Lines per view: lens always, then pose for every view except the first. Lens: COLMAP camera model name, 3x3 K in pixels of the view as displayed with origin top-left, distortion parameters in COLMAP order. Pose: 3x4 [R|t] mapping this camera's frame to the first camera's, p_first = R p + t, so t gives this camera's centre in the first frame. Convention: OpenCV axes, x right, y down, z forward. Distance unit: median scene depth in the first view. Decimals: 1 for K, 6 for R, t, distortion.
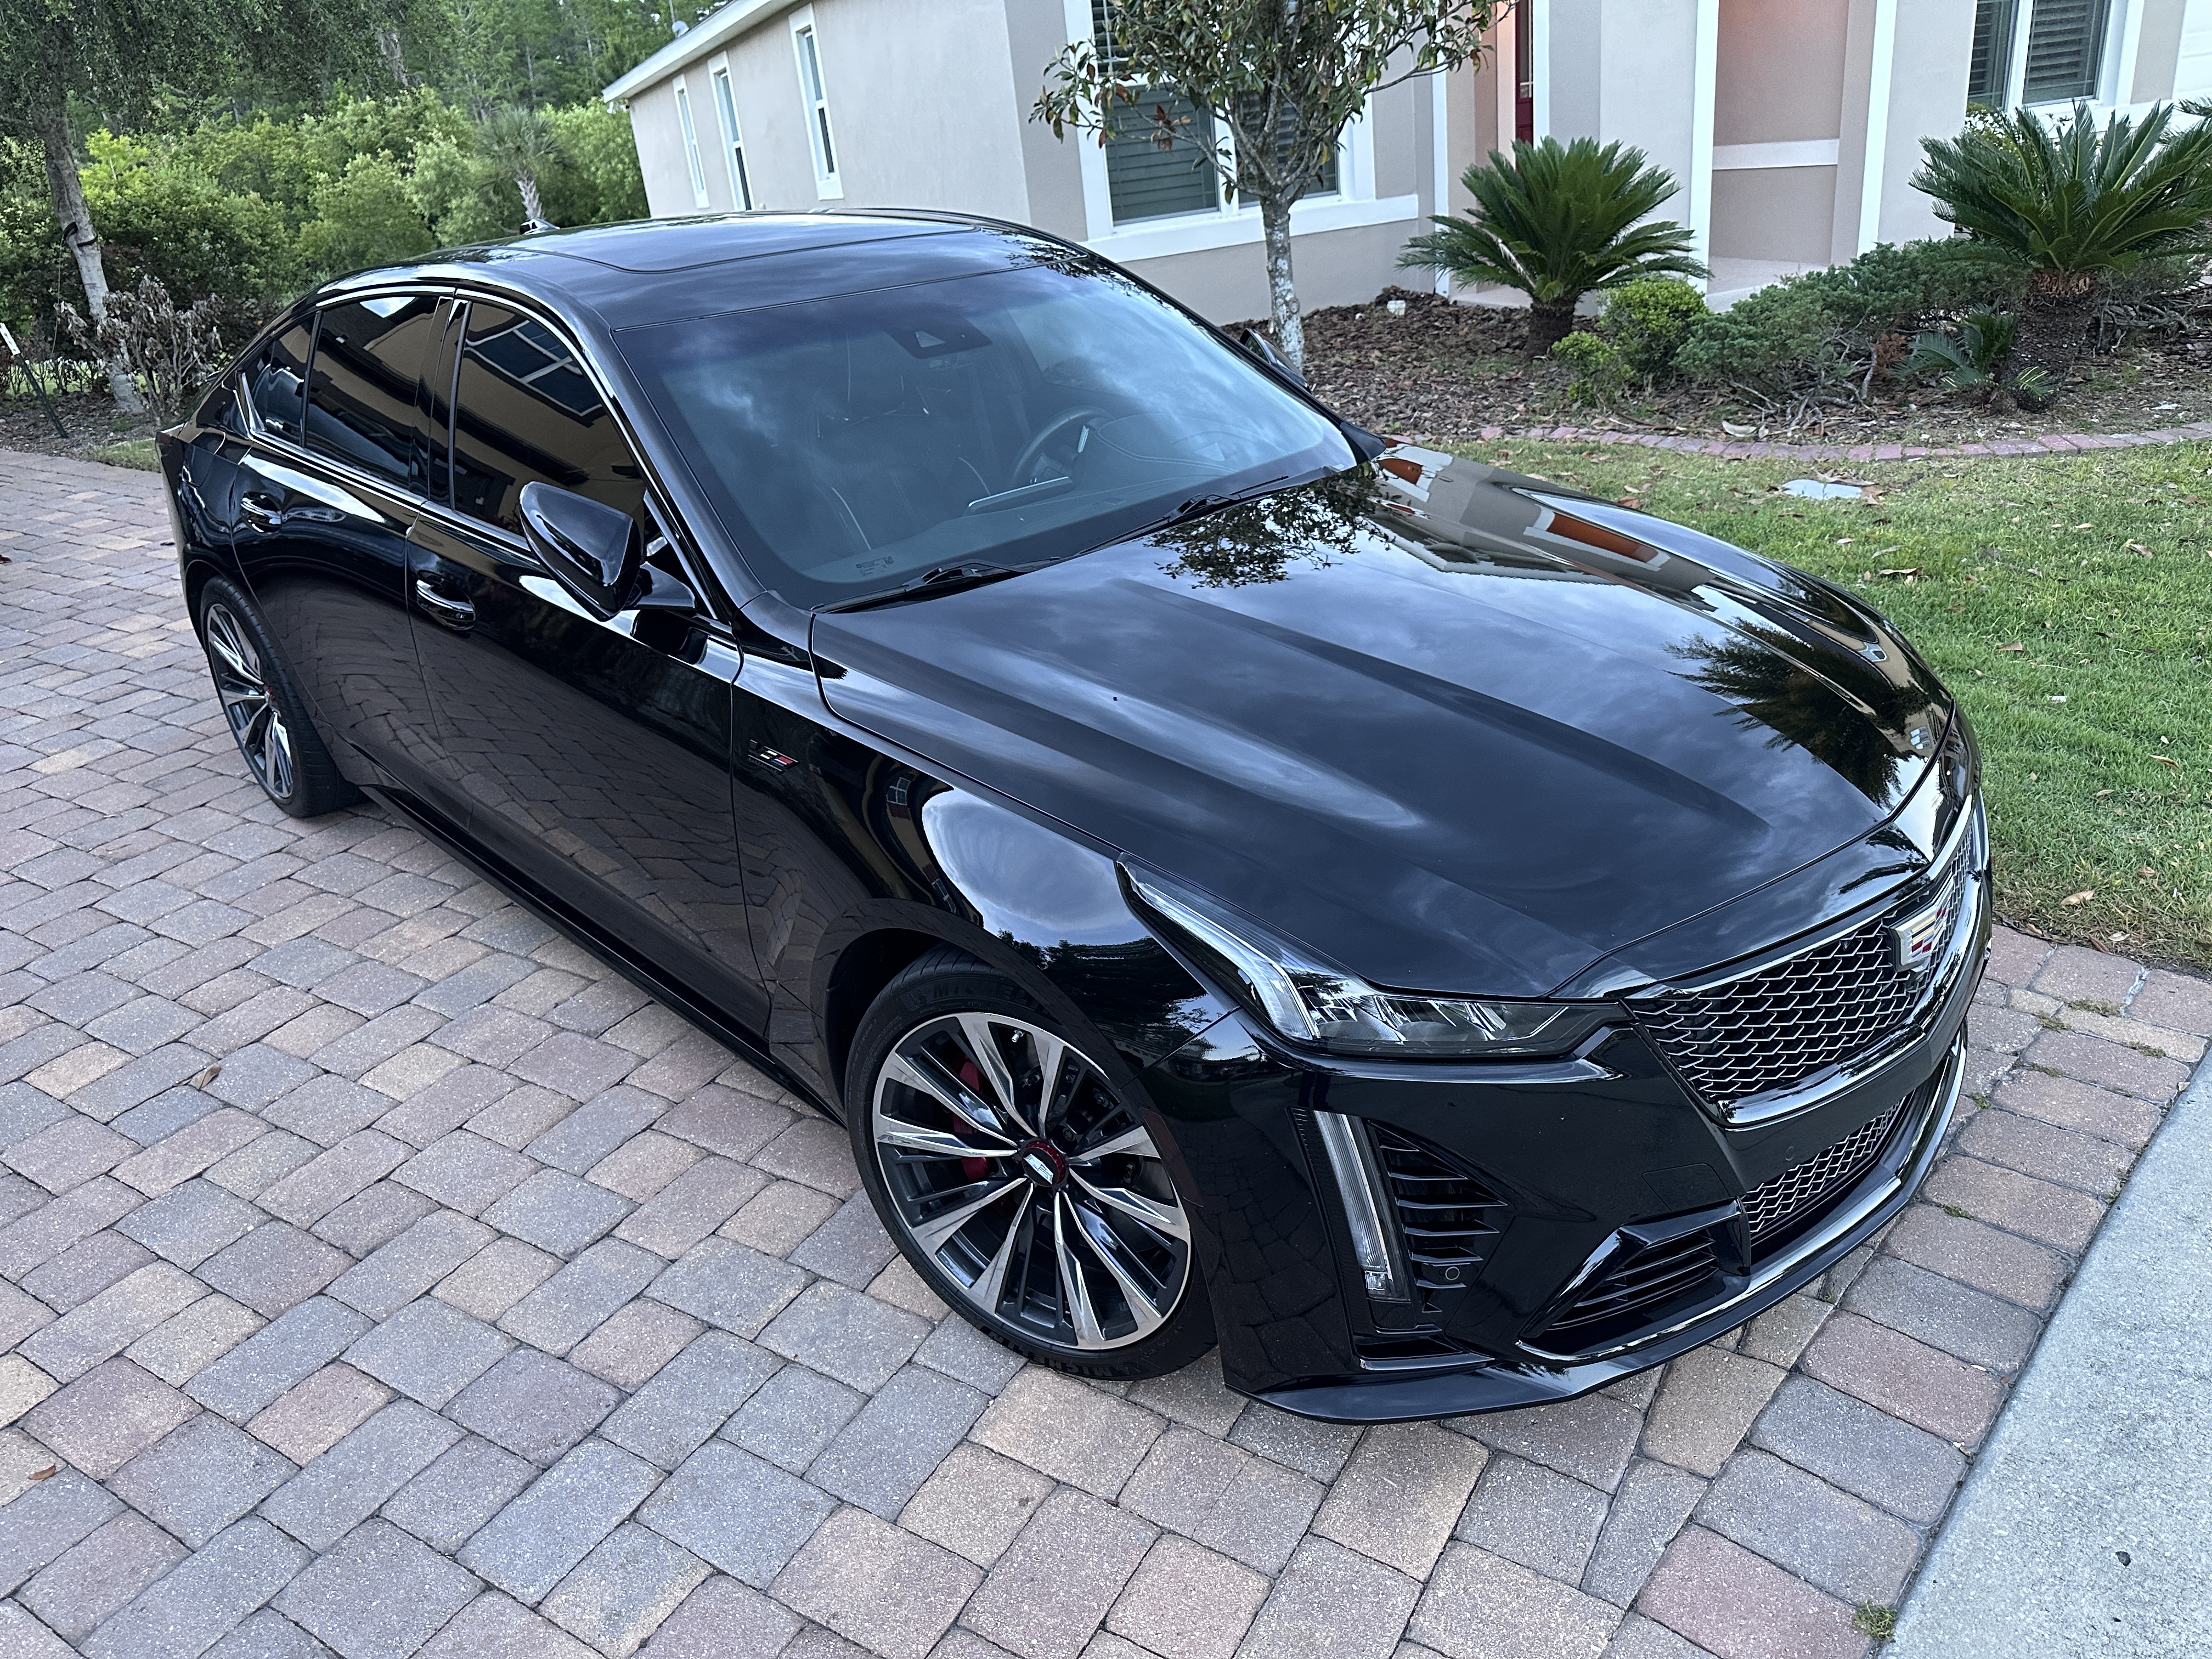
lens RADIAL K [[1555.4, 0, 1106.0], [0, 1555.4, 829.5], [0, 0, 1]] dist [0.025907, 0.000106]
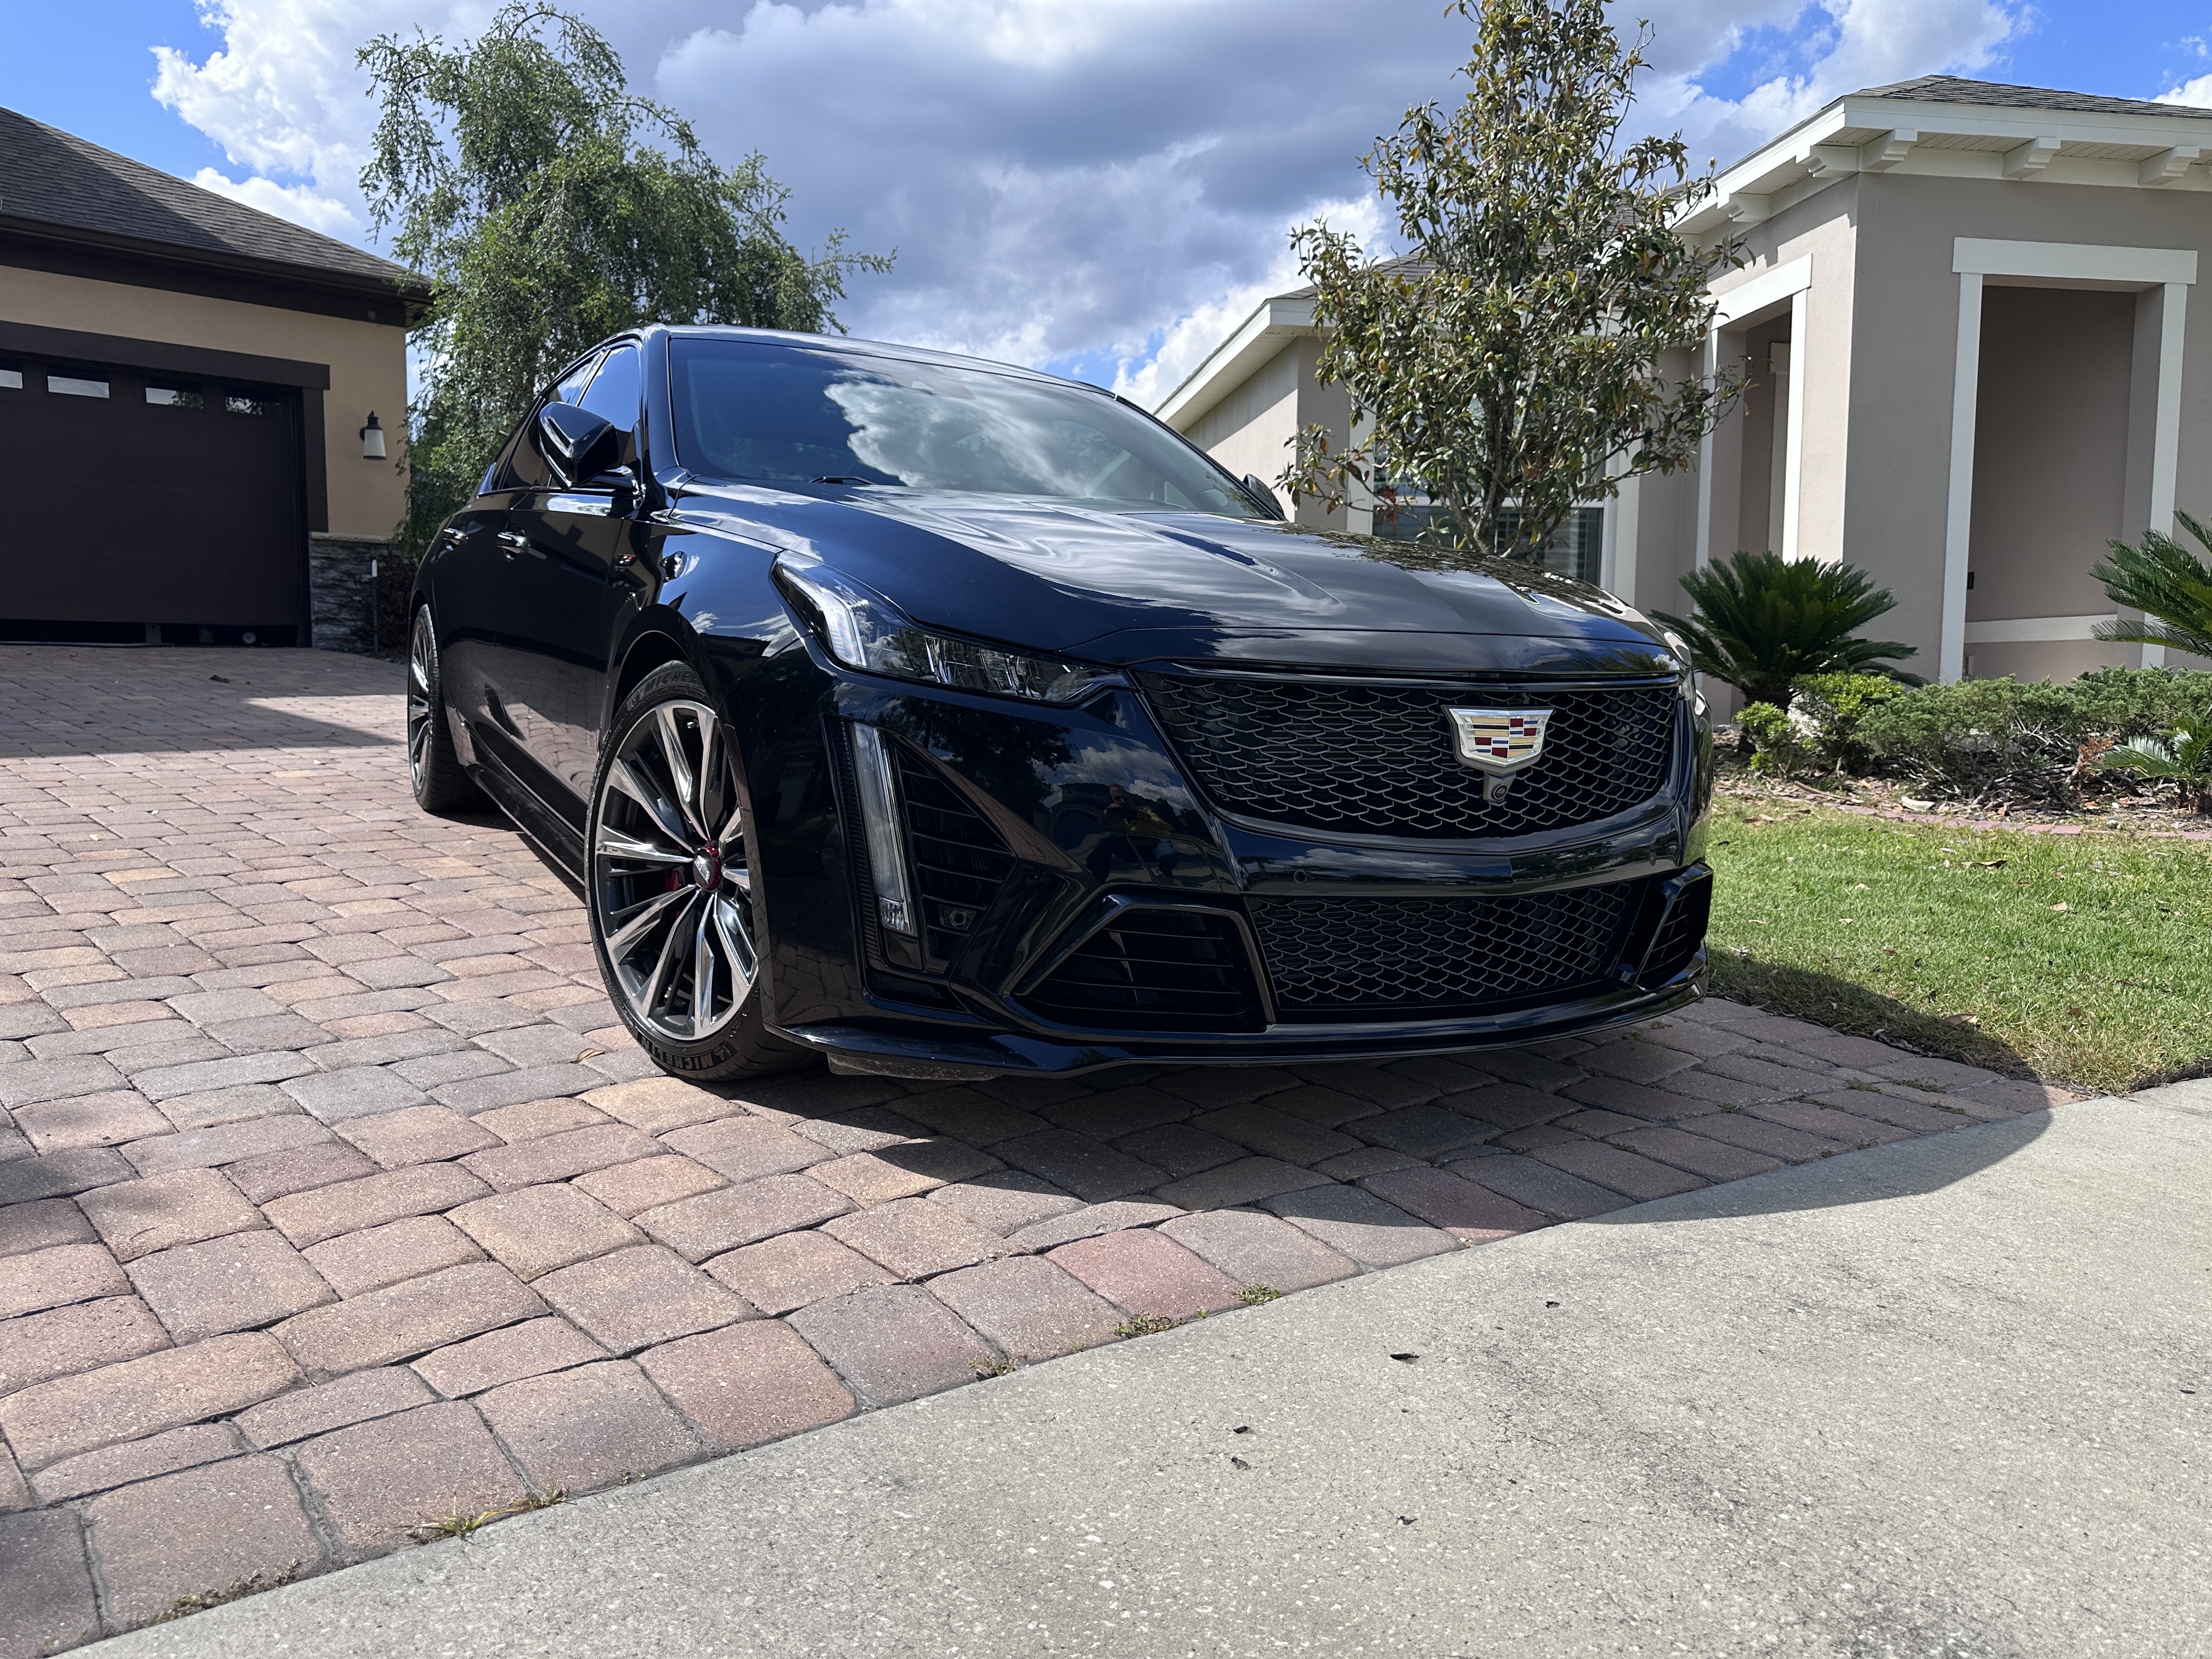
lens RADIAL K [[1555.4, 0, 1106.0], [0, 1555.4, 829.5], [0, 0, 1]] dist [0.025907, 0.000106]
pose [[0.961272, 0.137831, -0.238659, 0.500757], [-0.203851, 0.938360, -0.279151, 0.445191], [0.185472, 0.316991, 0.930117, 0.004846]]
